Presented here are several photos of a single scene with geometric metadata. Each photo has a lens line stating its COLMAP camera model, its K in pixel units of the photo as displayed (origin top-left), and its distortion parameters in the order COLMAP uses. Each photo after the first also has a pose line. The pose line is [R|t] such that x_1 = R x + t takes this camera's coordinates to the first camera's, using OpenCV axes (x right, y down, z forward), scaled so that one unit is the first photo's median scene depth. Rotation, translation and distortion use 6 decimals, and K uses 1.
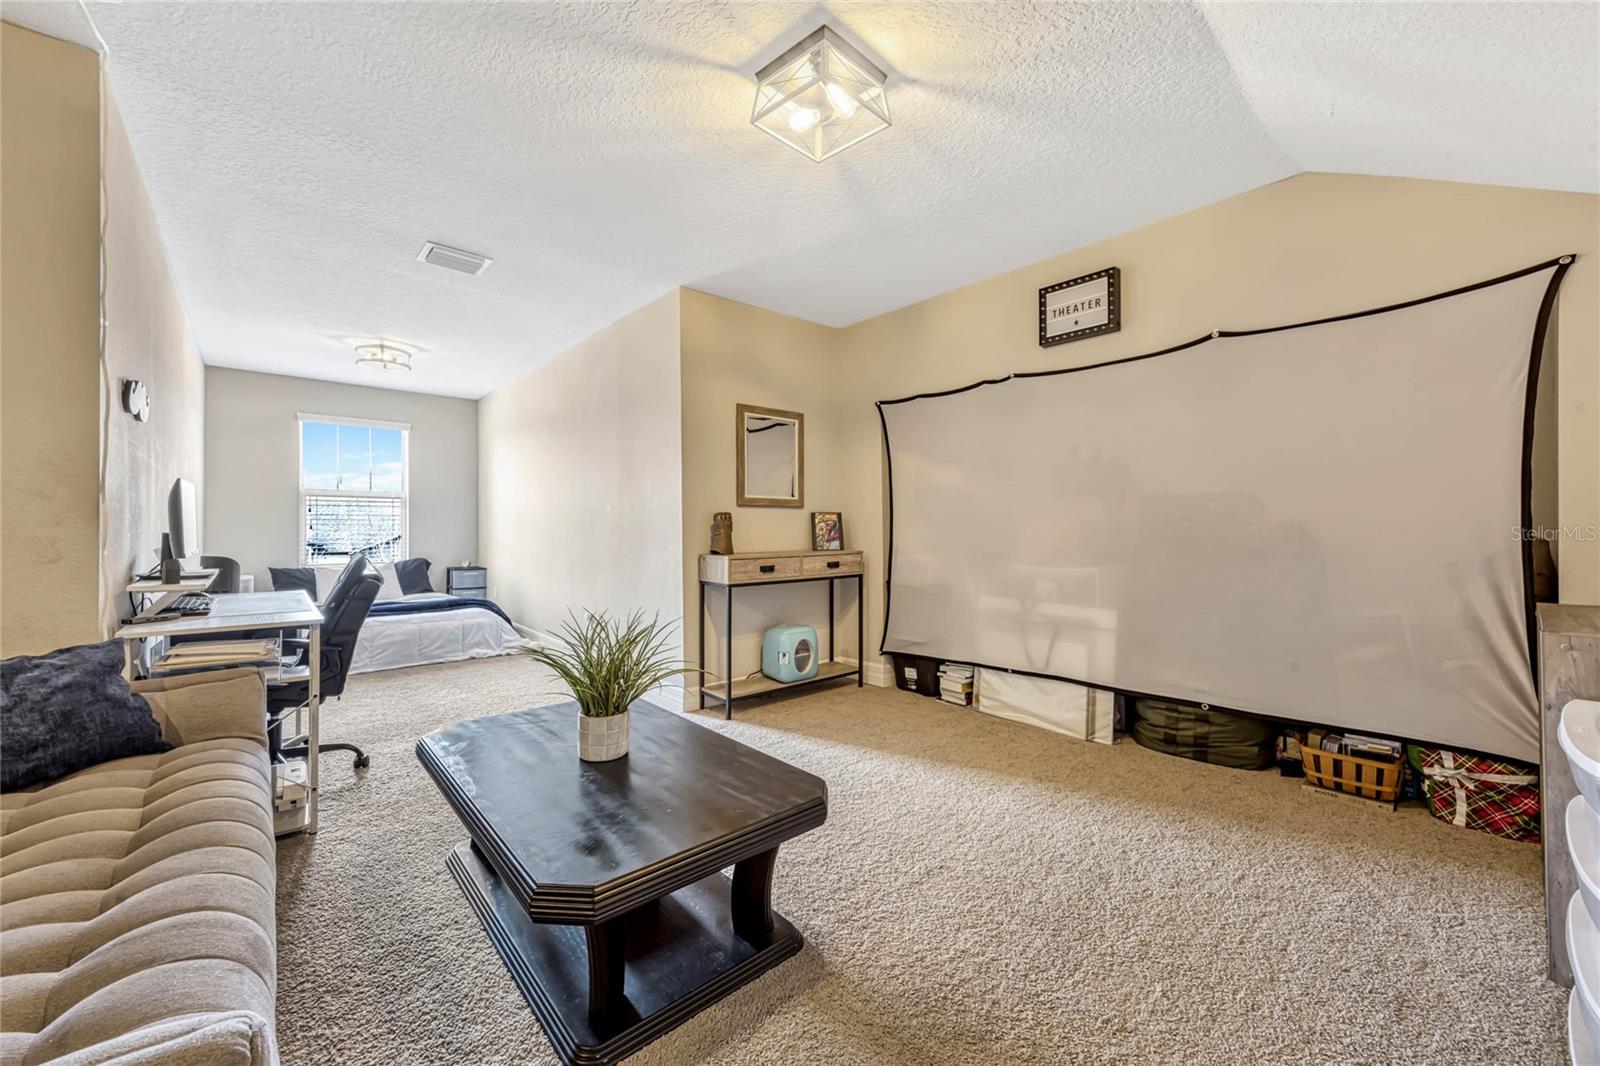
lens RADIAL K [[618.8, 0, 801.4], [0, 618.8, 528.1], [0, 0, 1]] dist [0.001200, -0.001016]
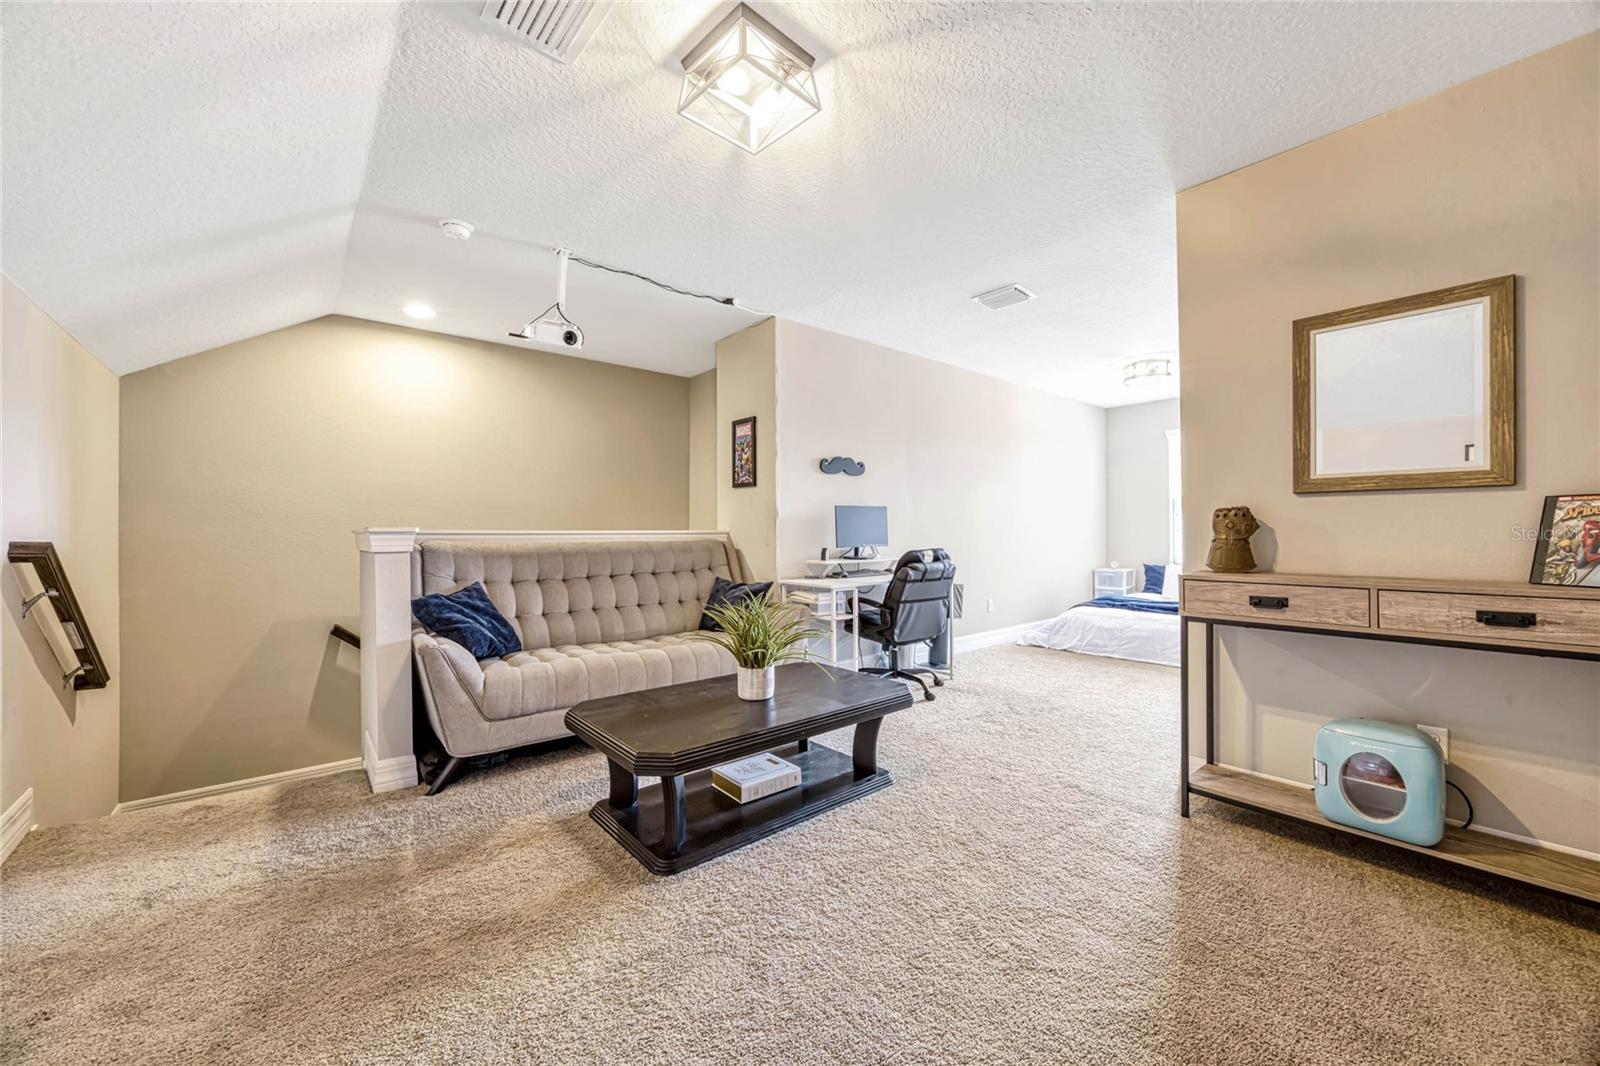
lens RADIAL K [[618.8, 0, 800.6], [0, 618.8, 533.0], [0, 0, 1]] dist [0.001200, -0.001016]
pose [[-0.005760, 0.007894, -0.999952, 0.476404], [0.005158, 0.999956, 0.007864, -0.005070], [0.999970, -0.005112, -0.005800, 0.503411]]
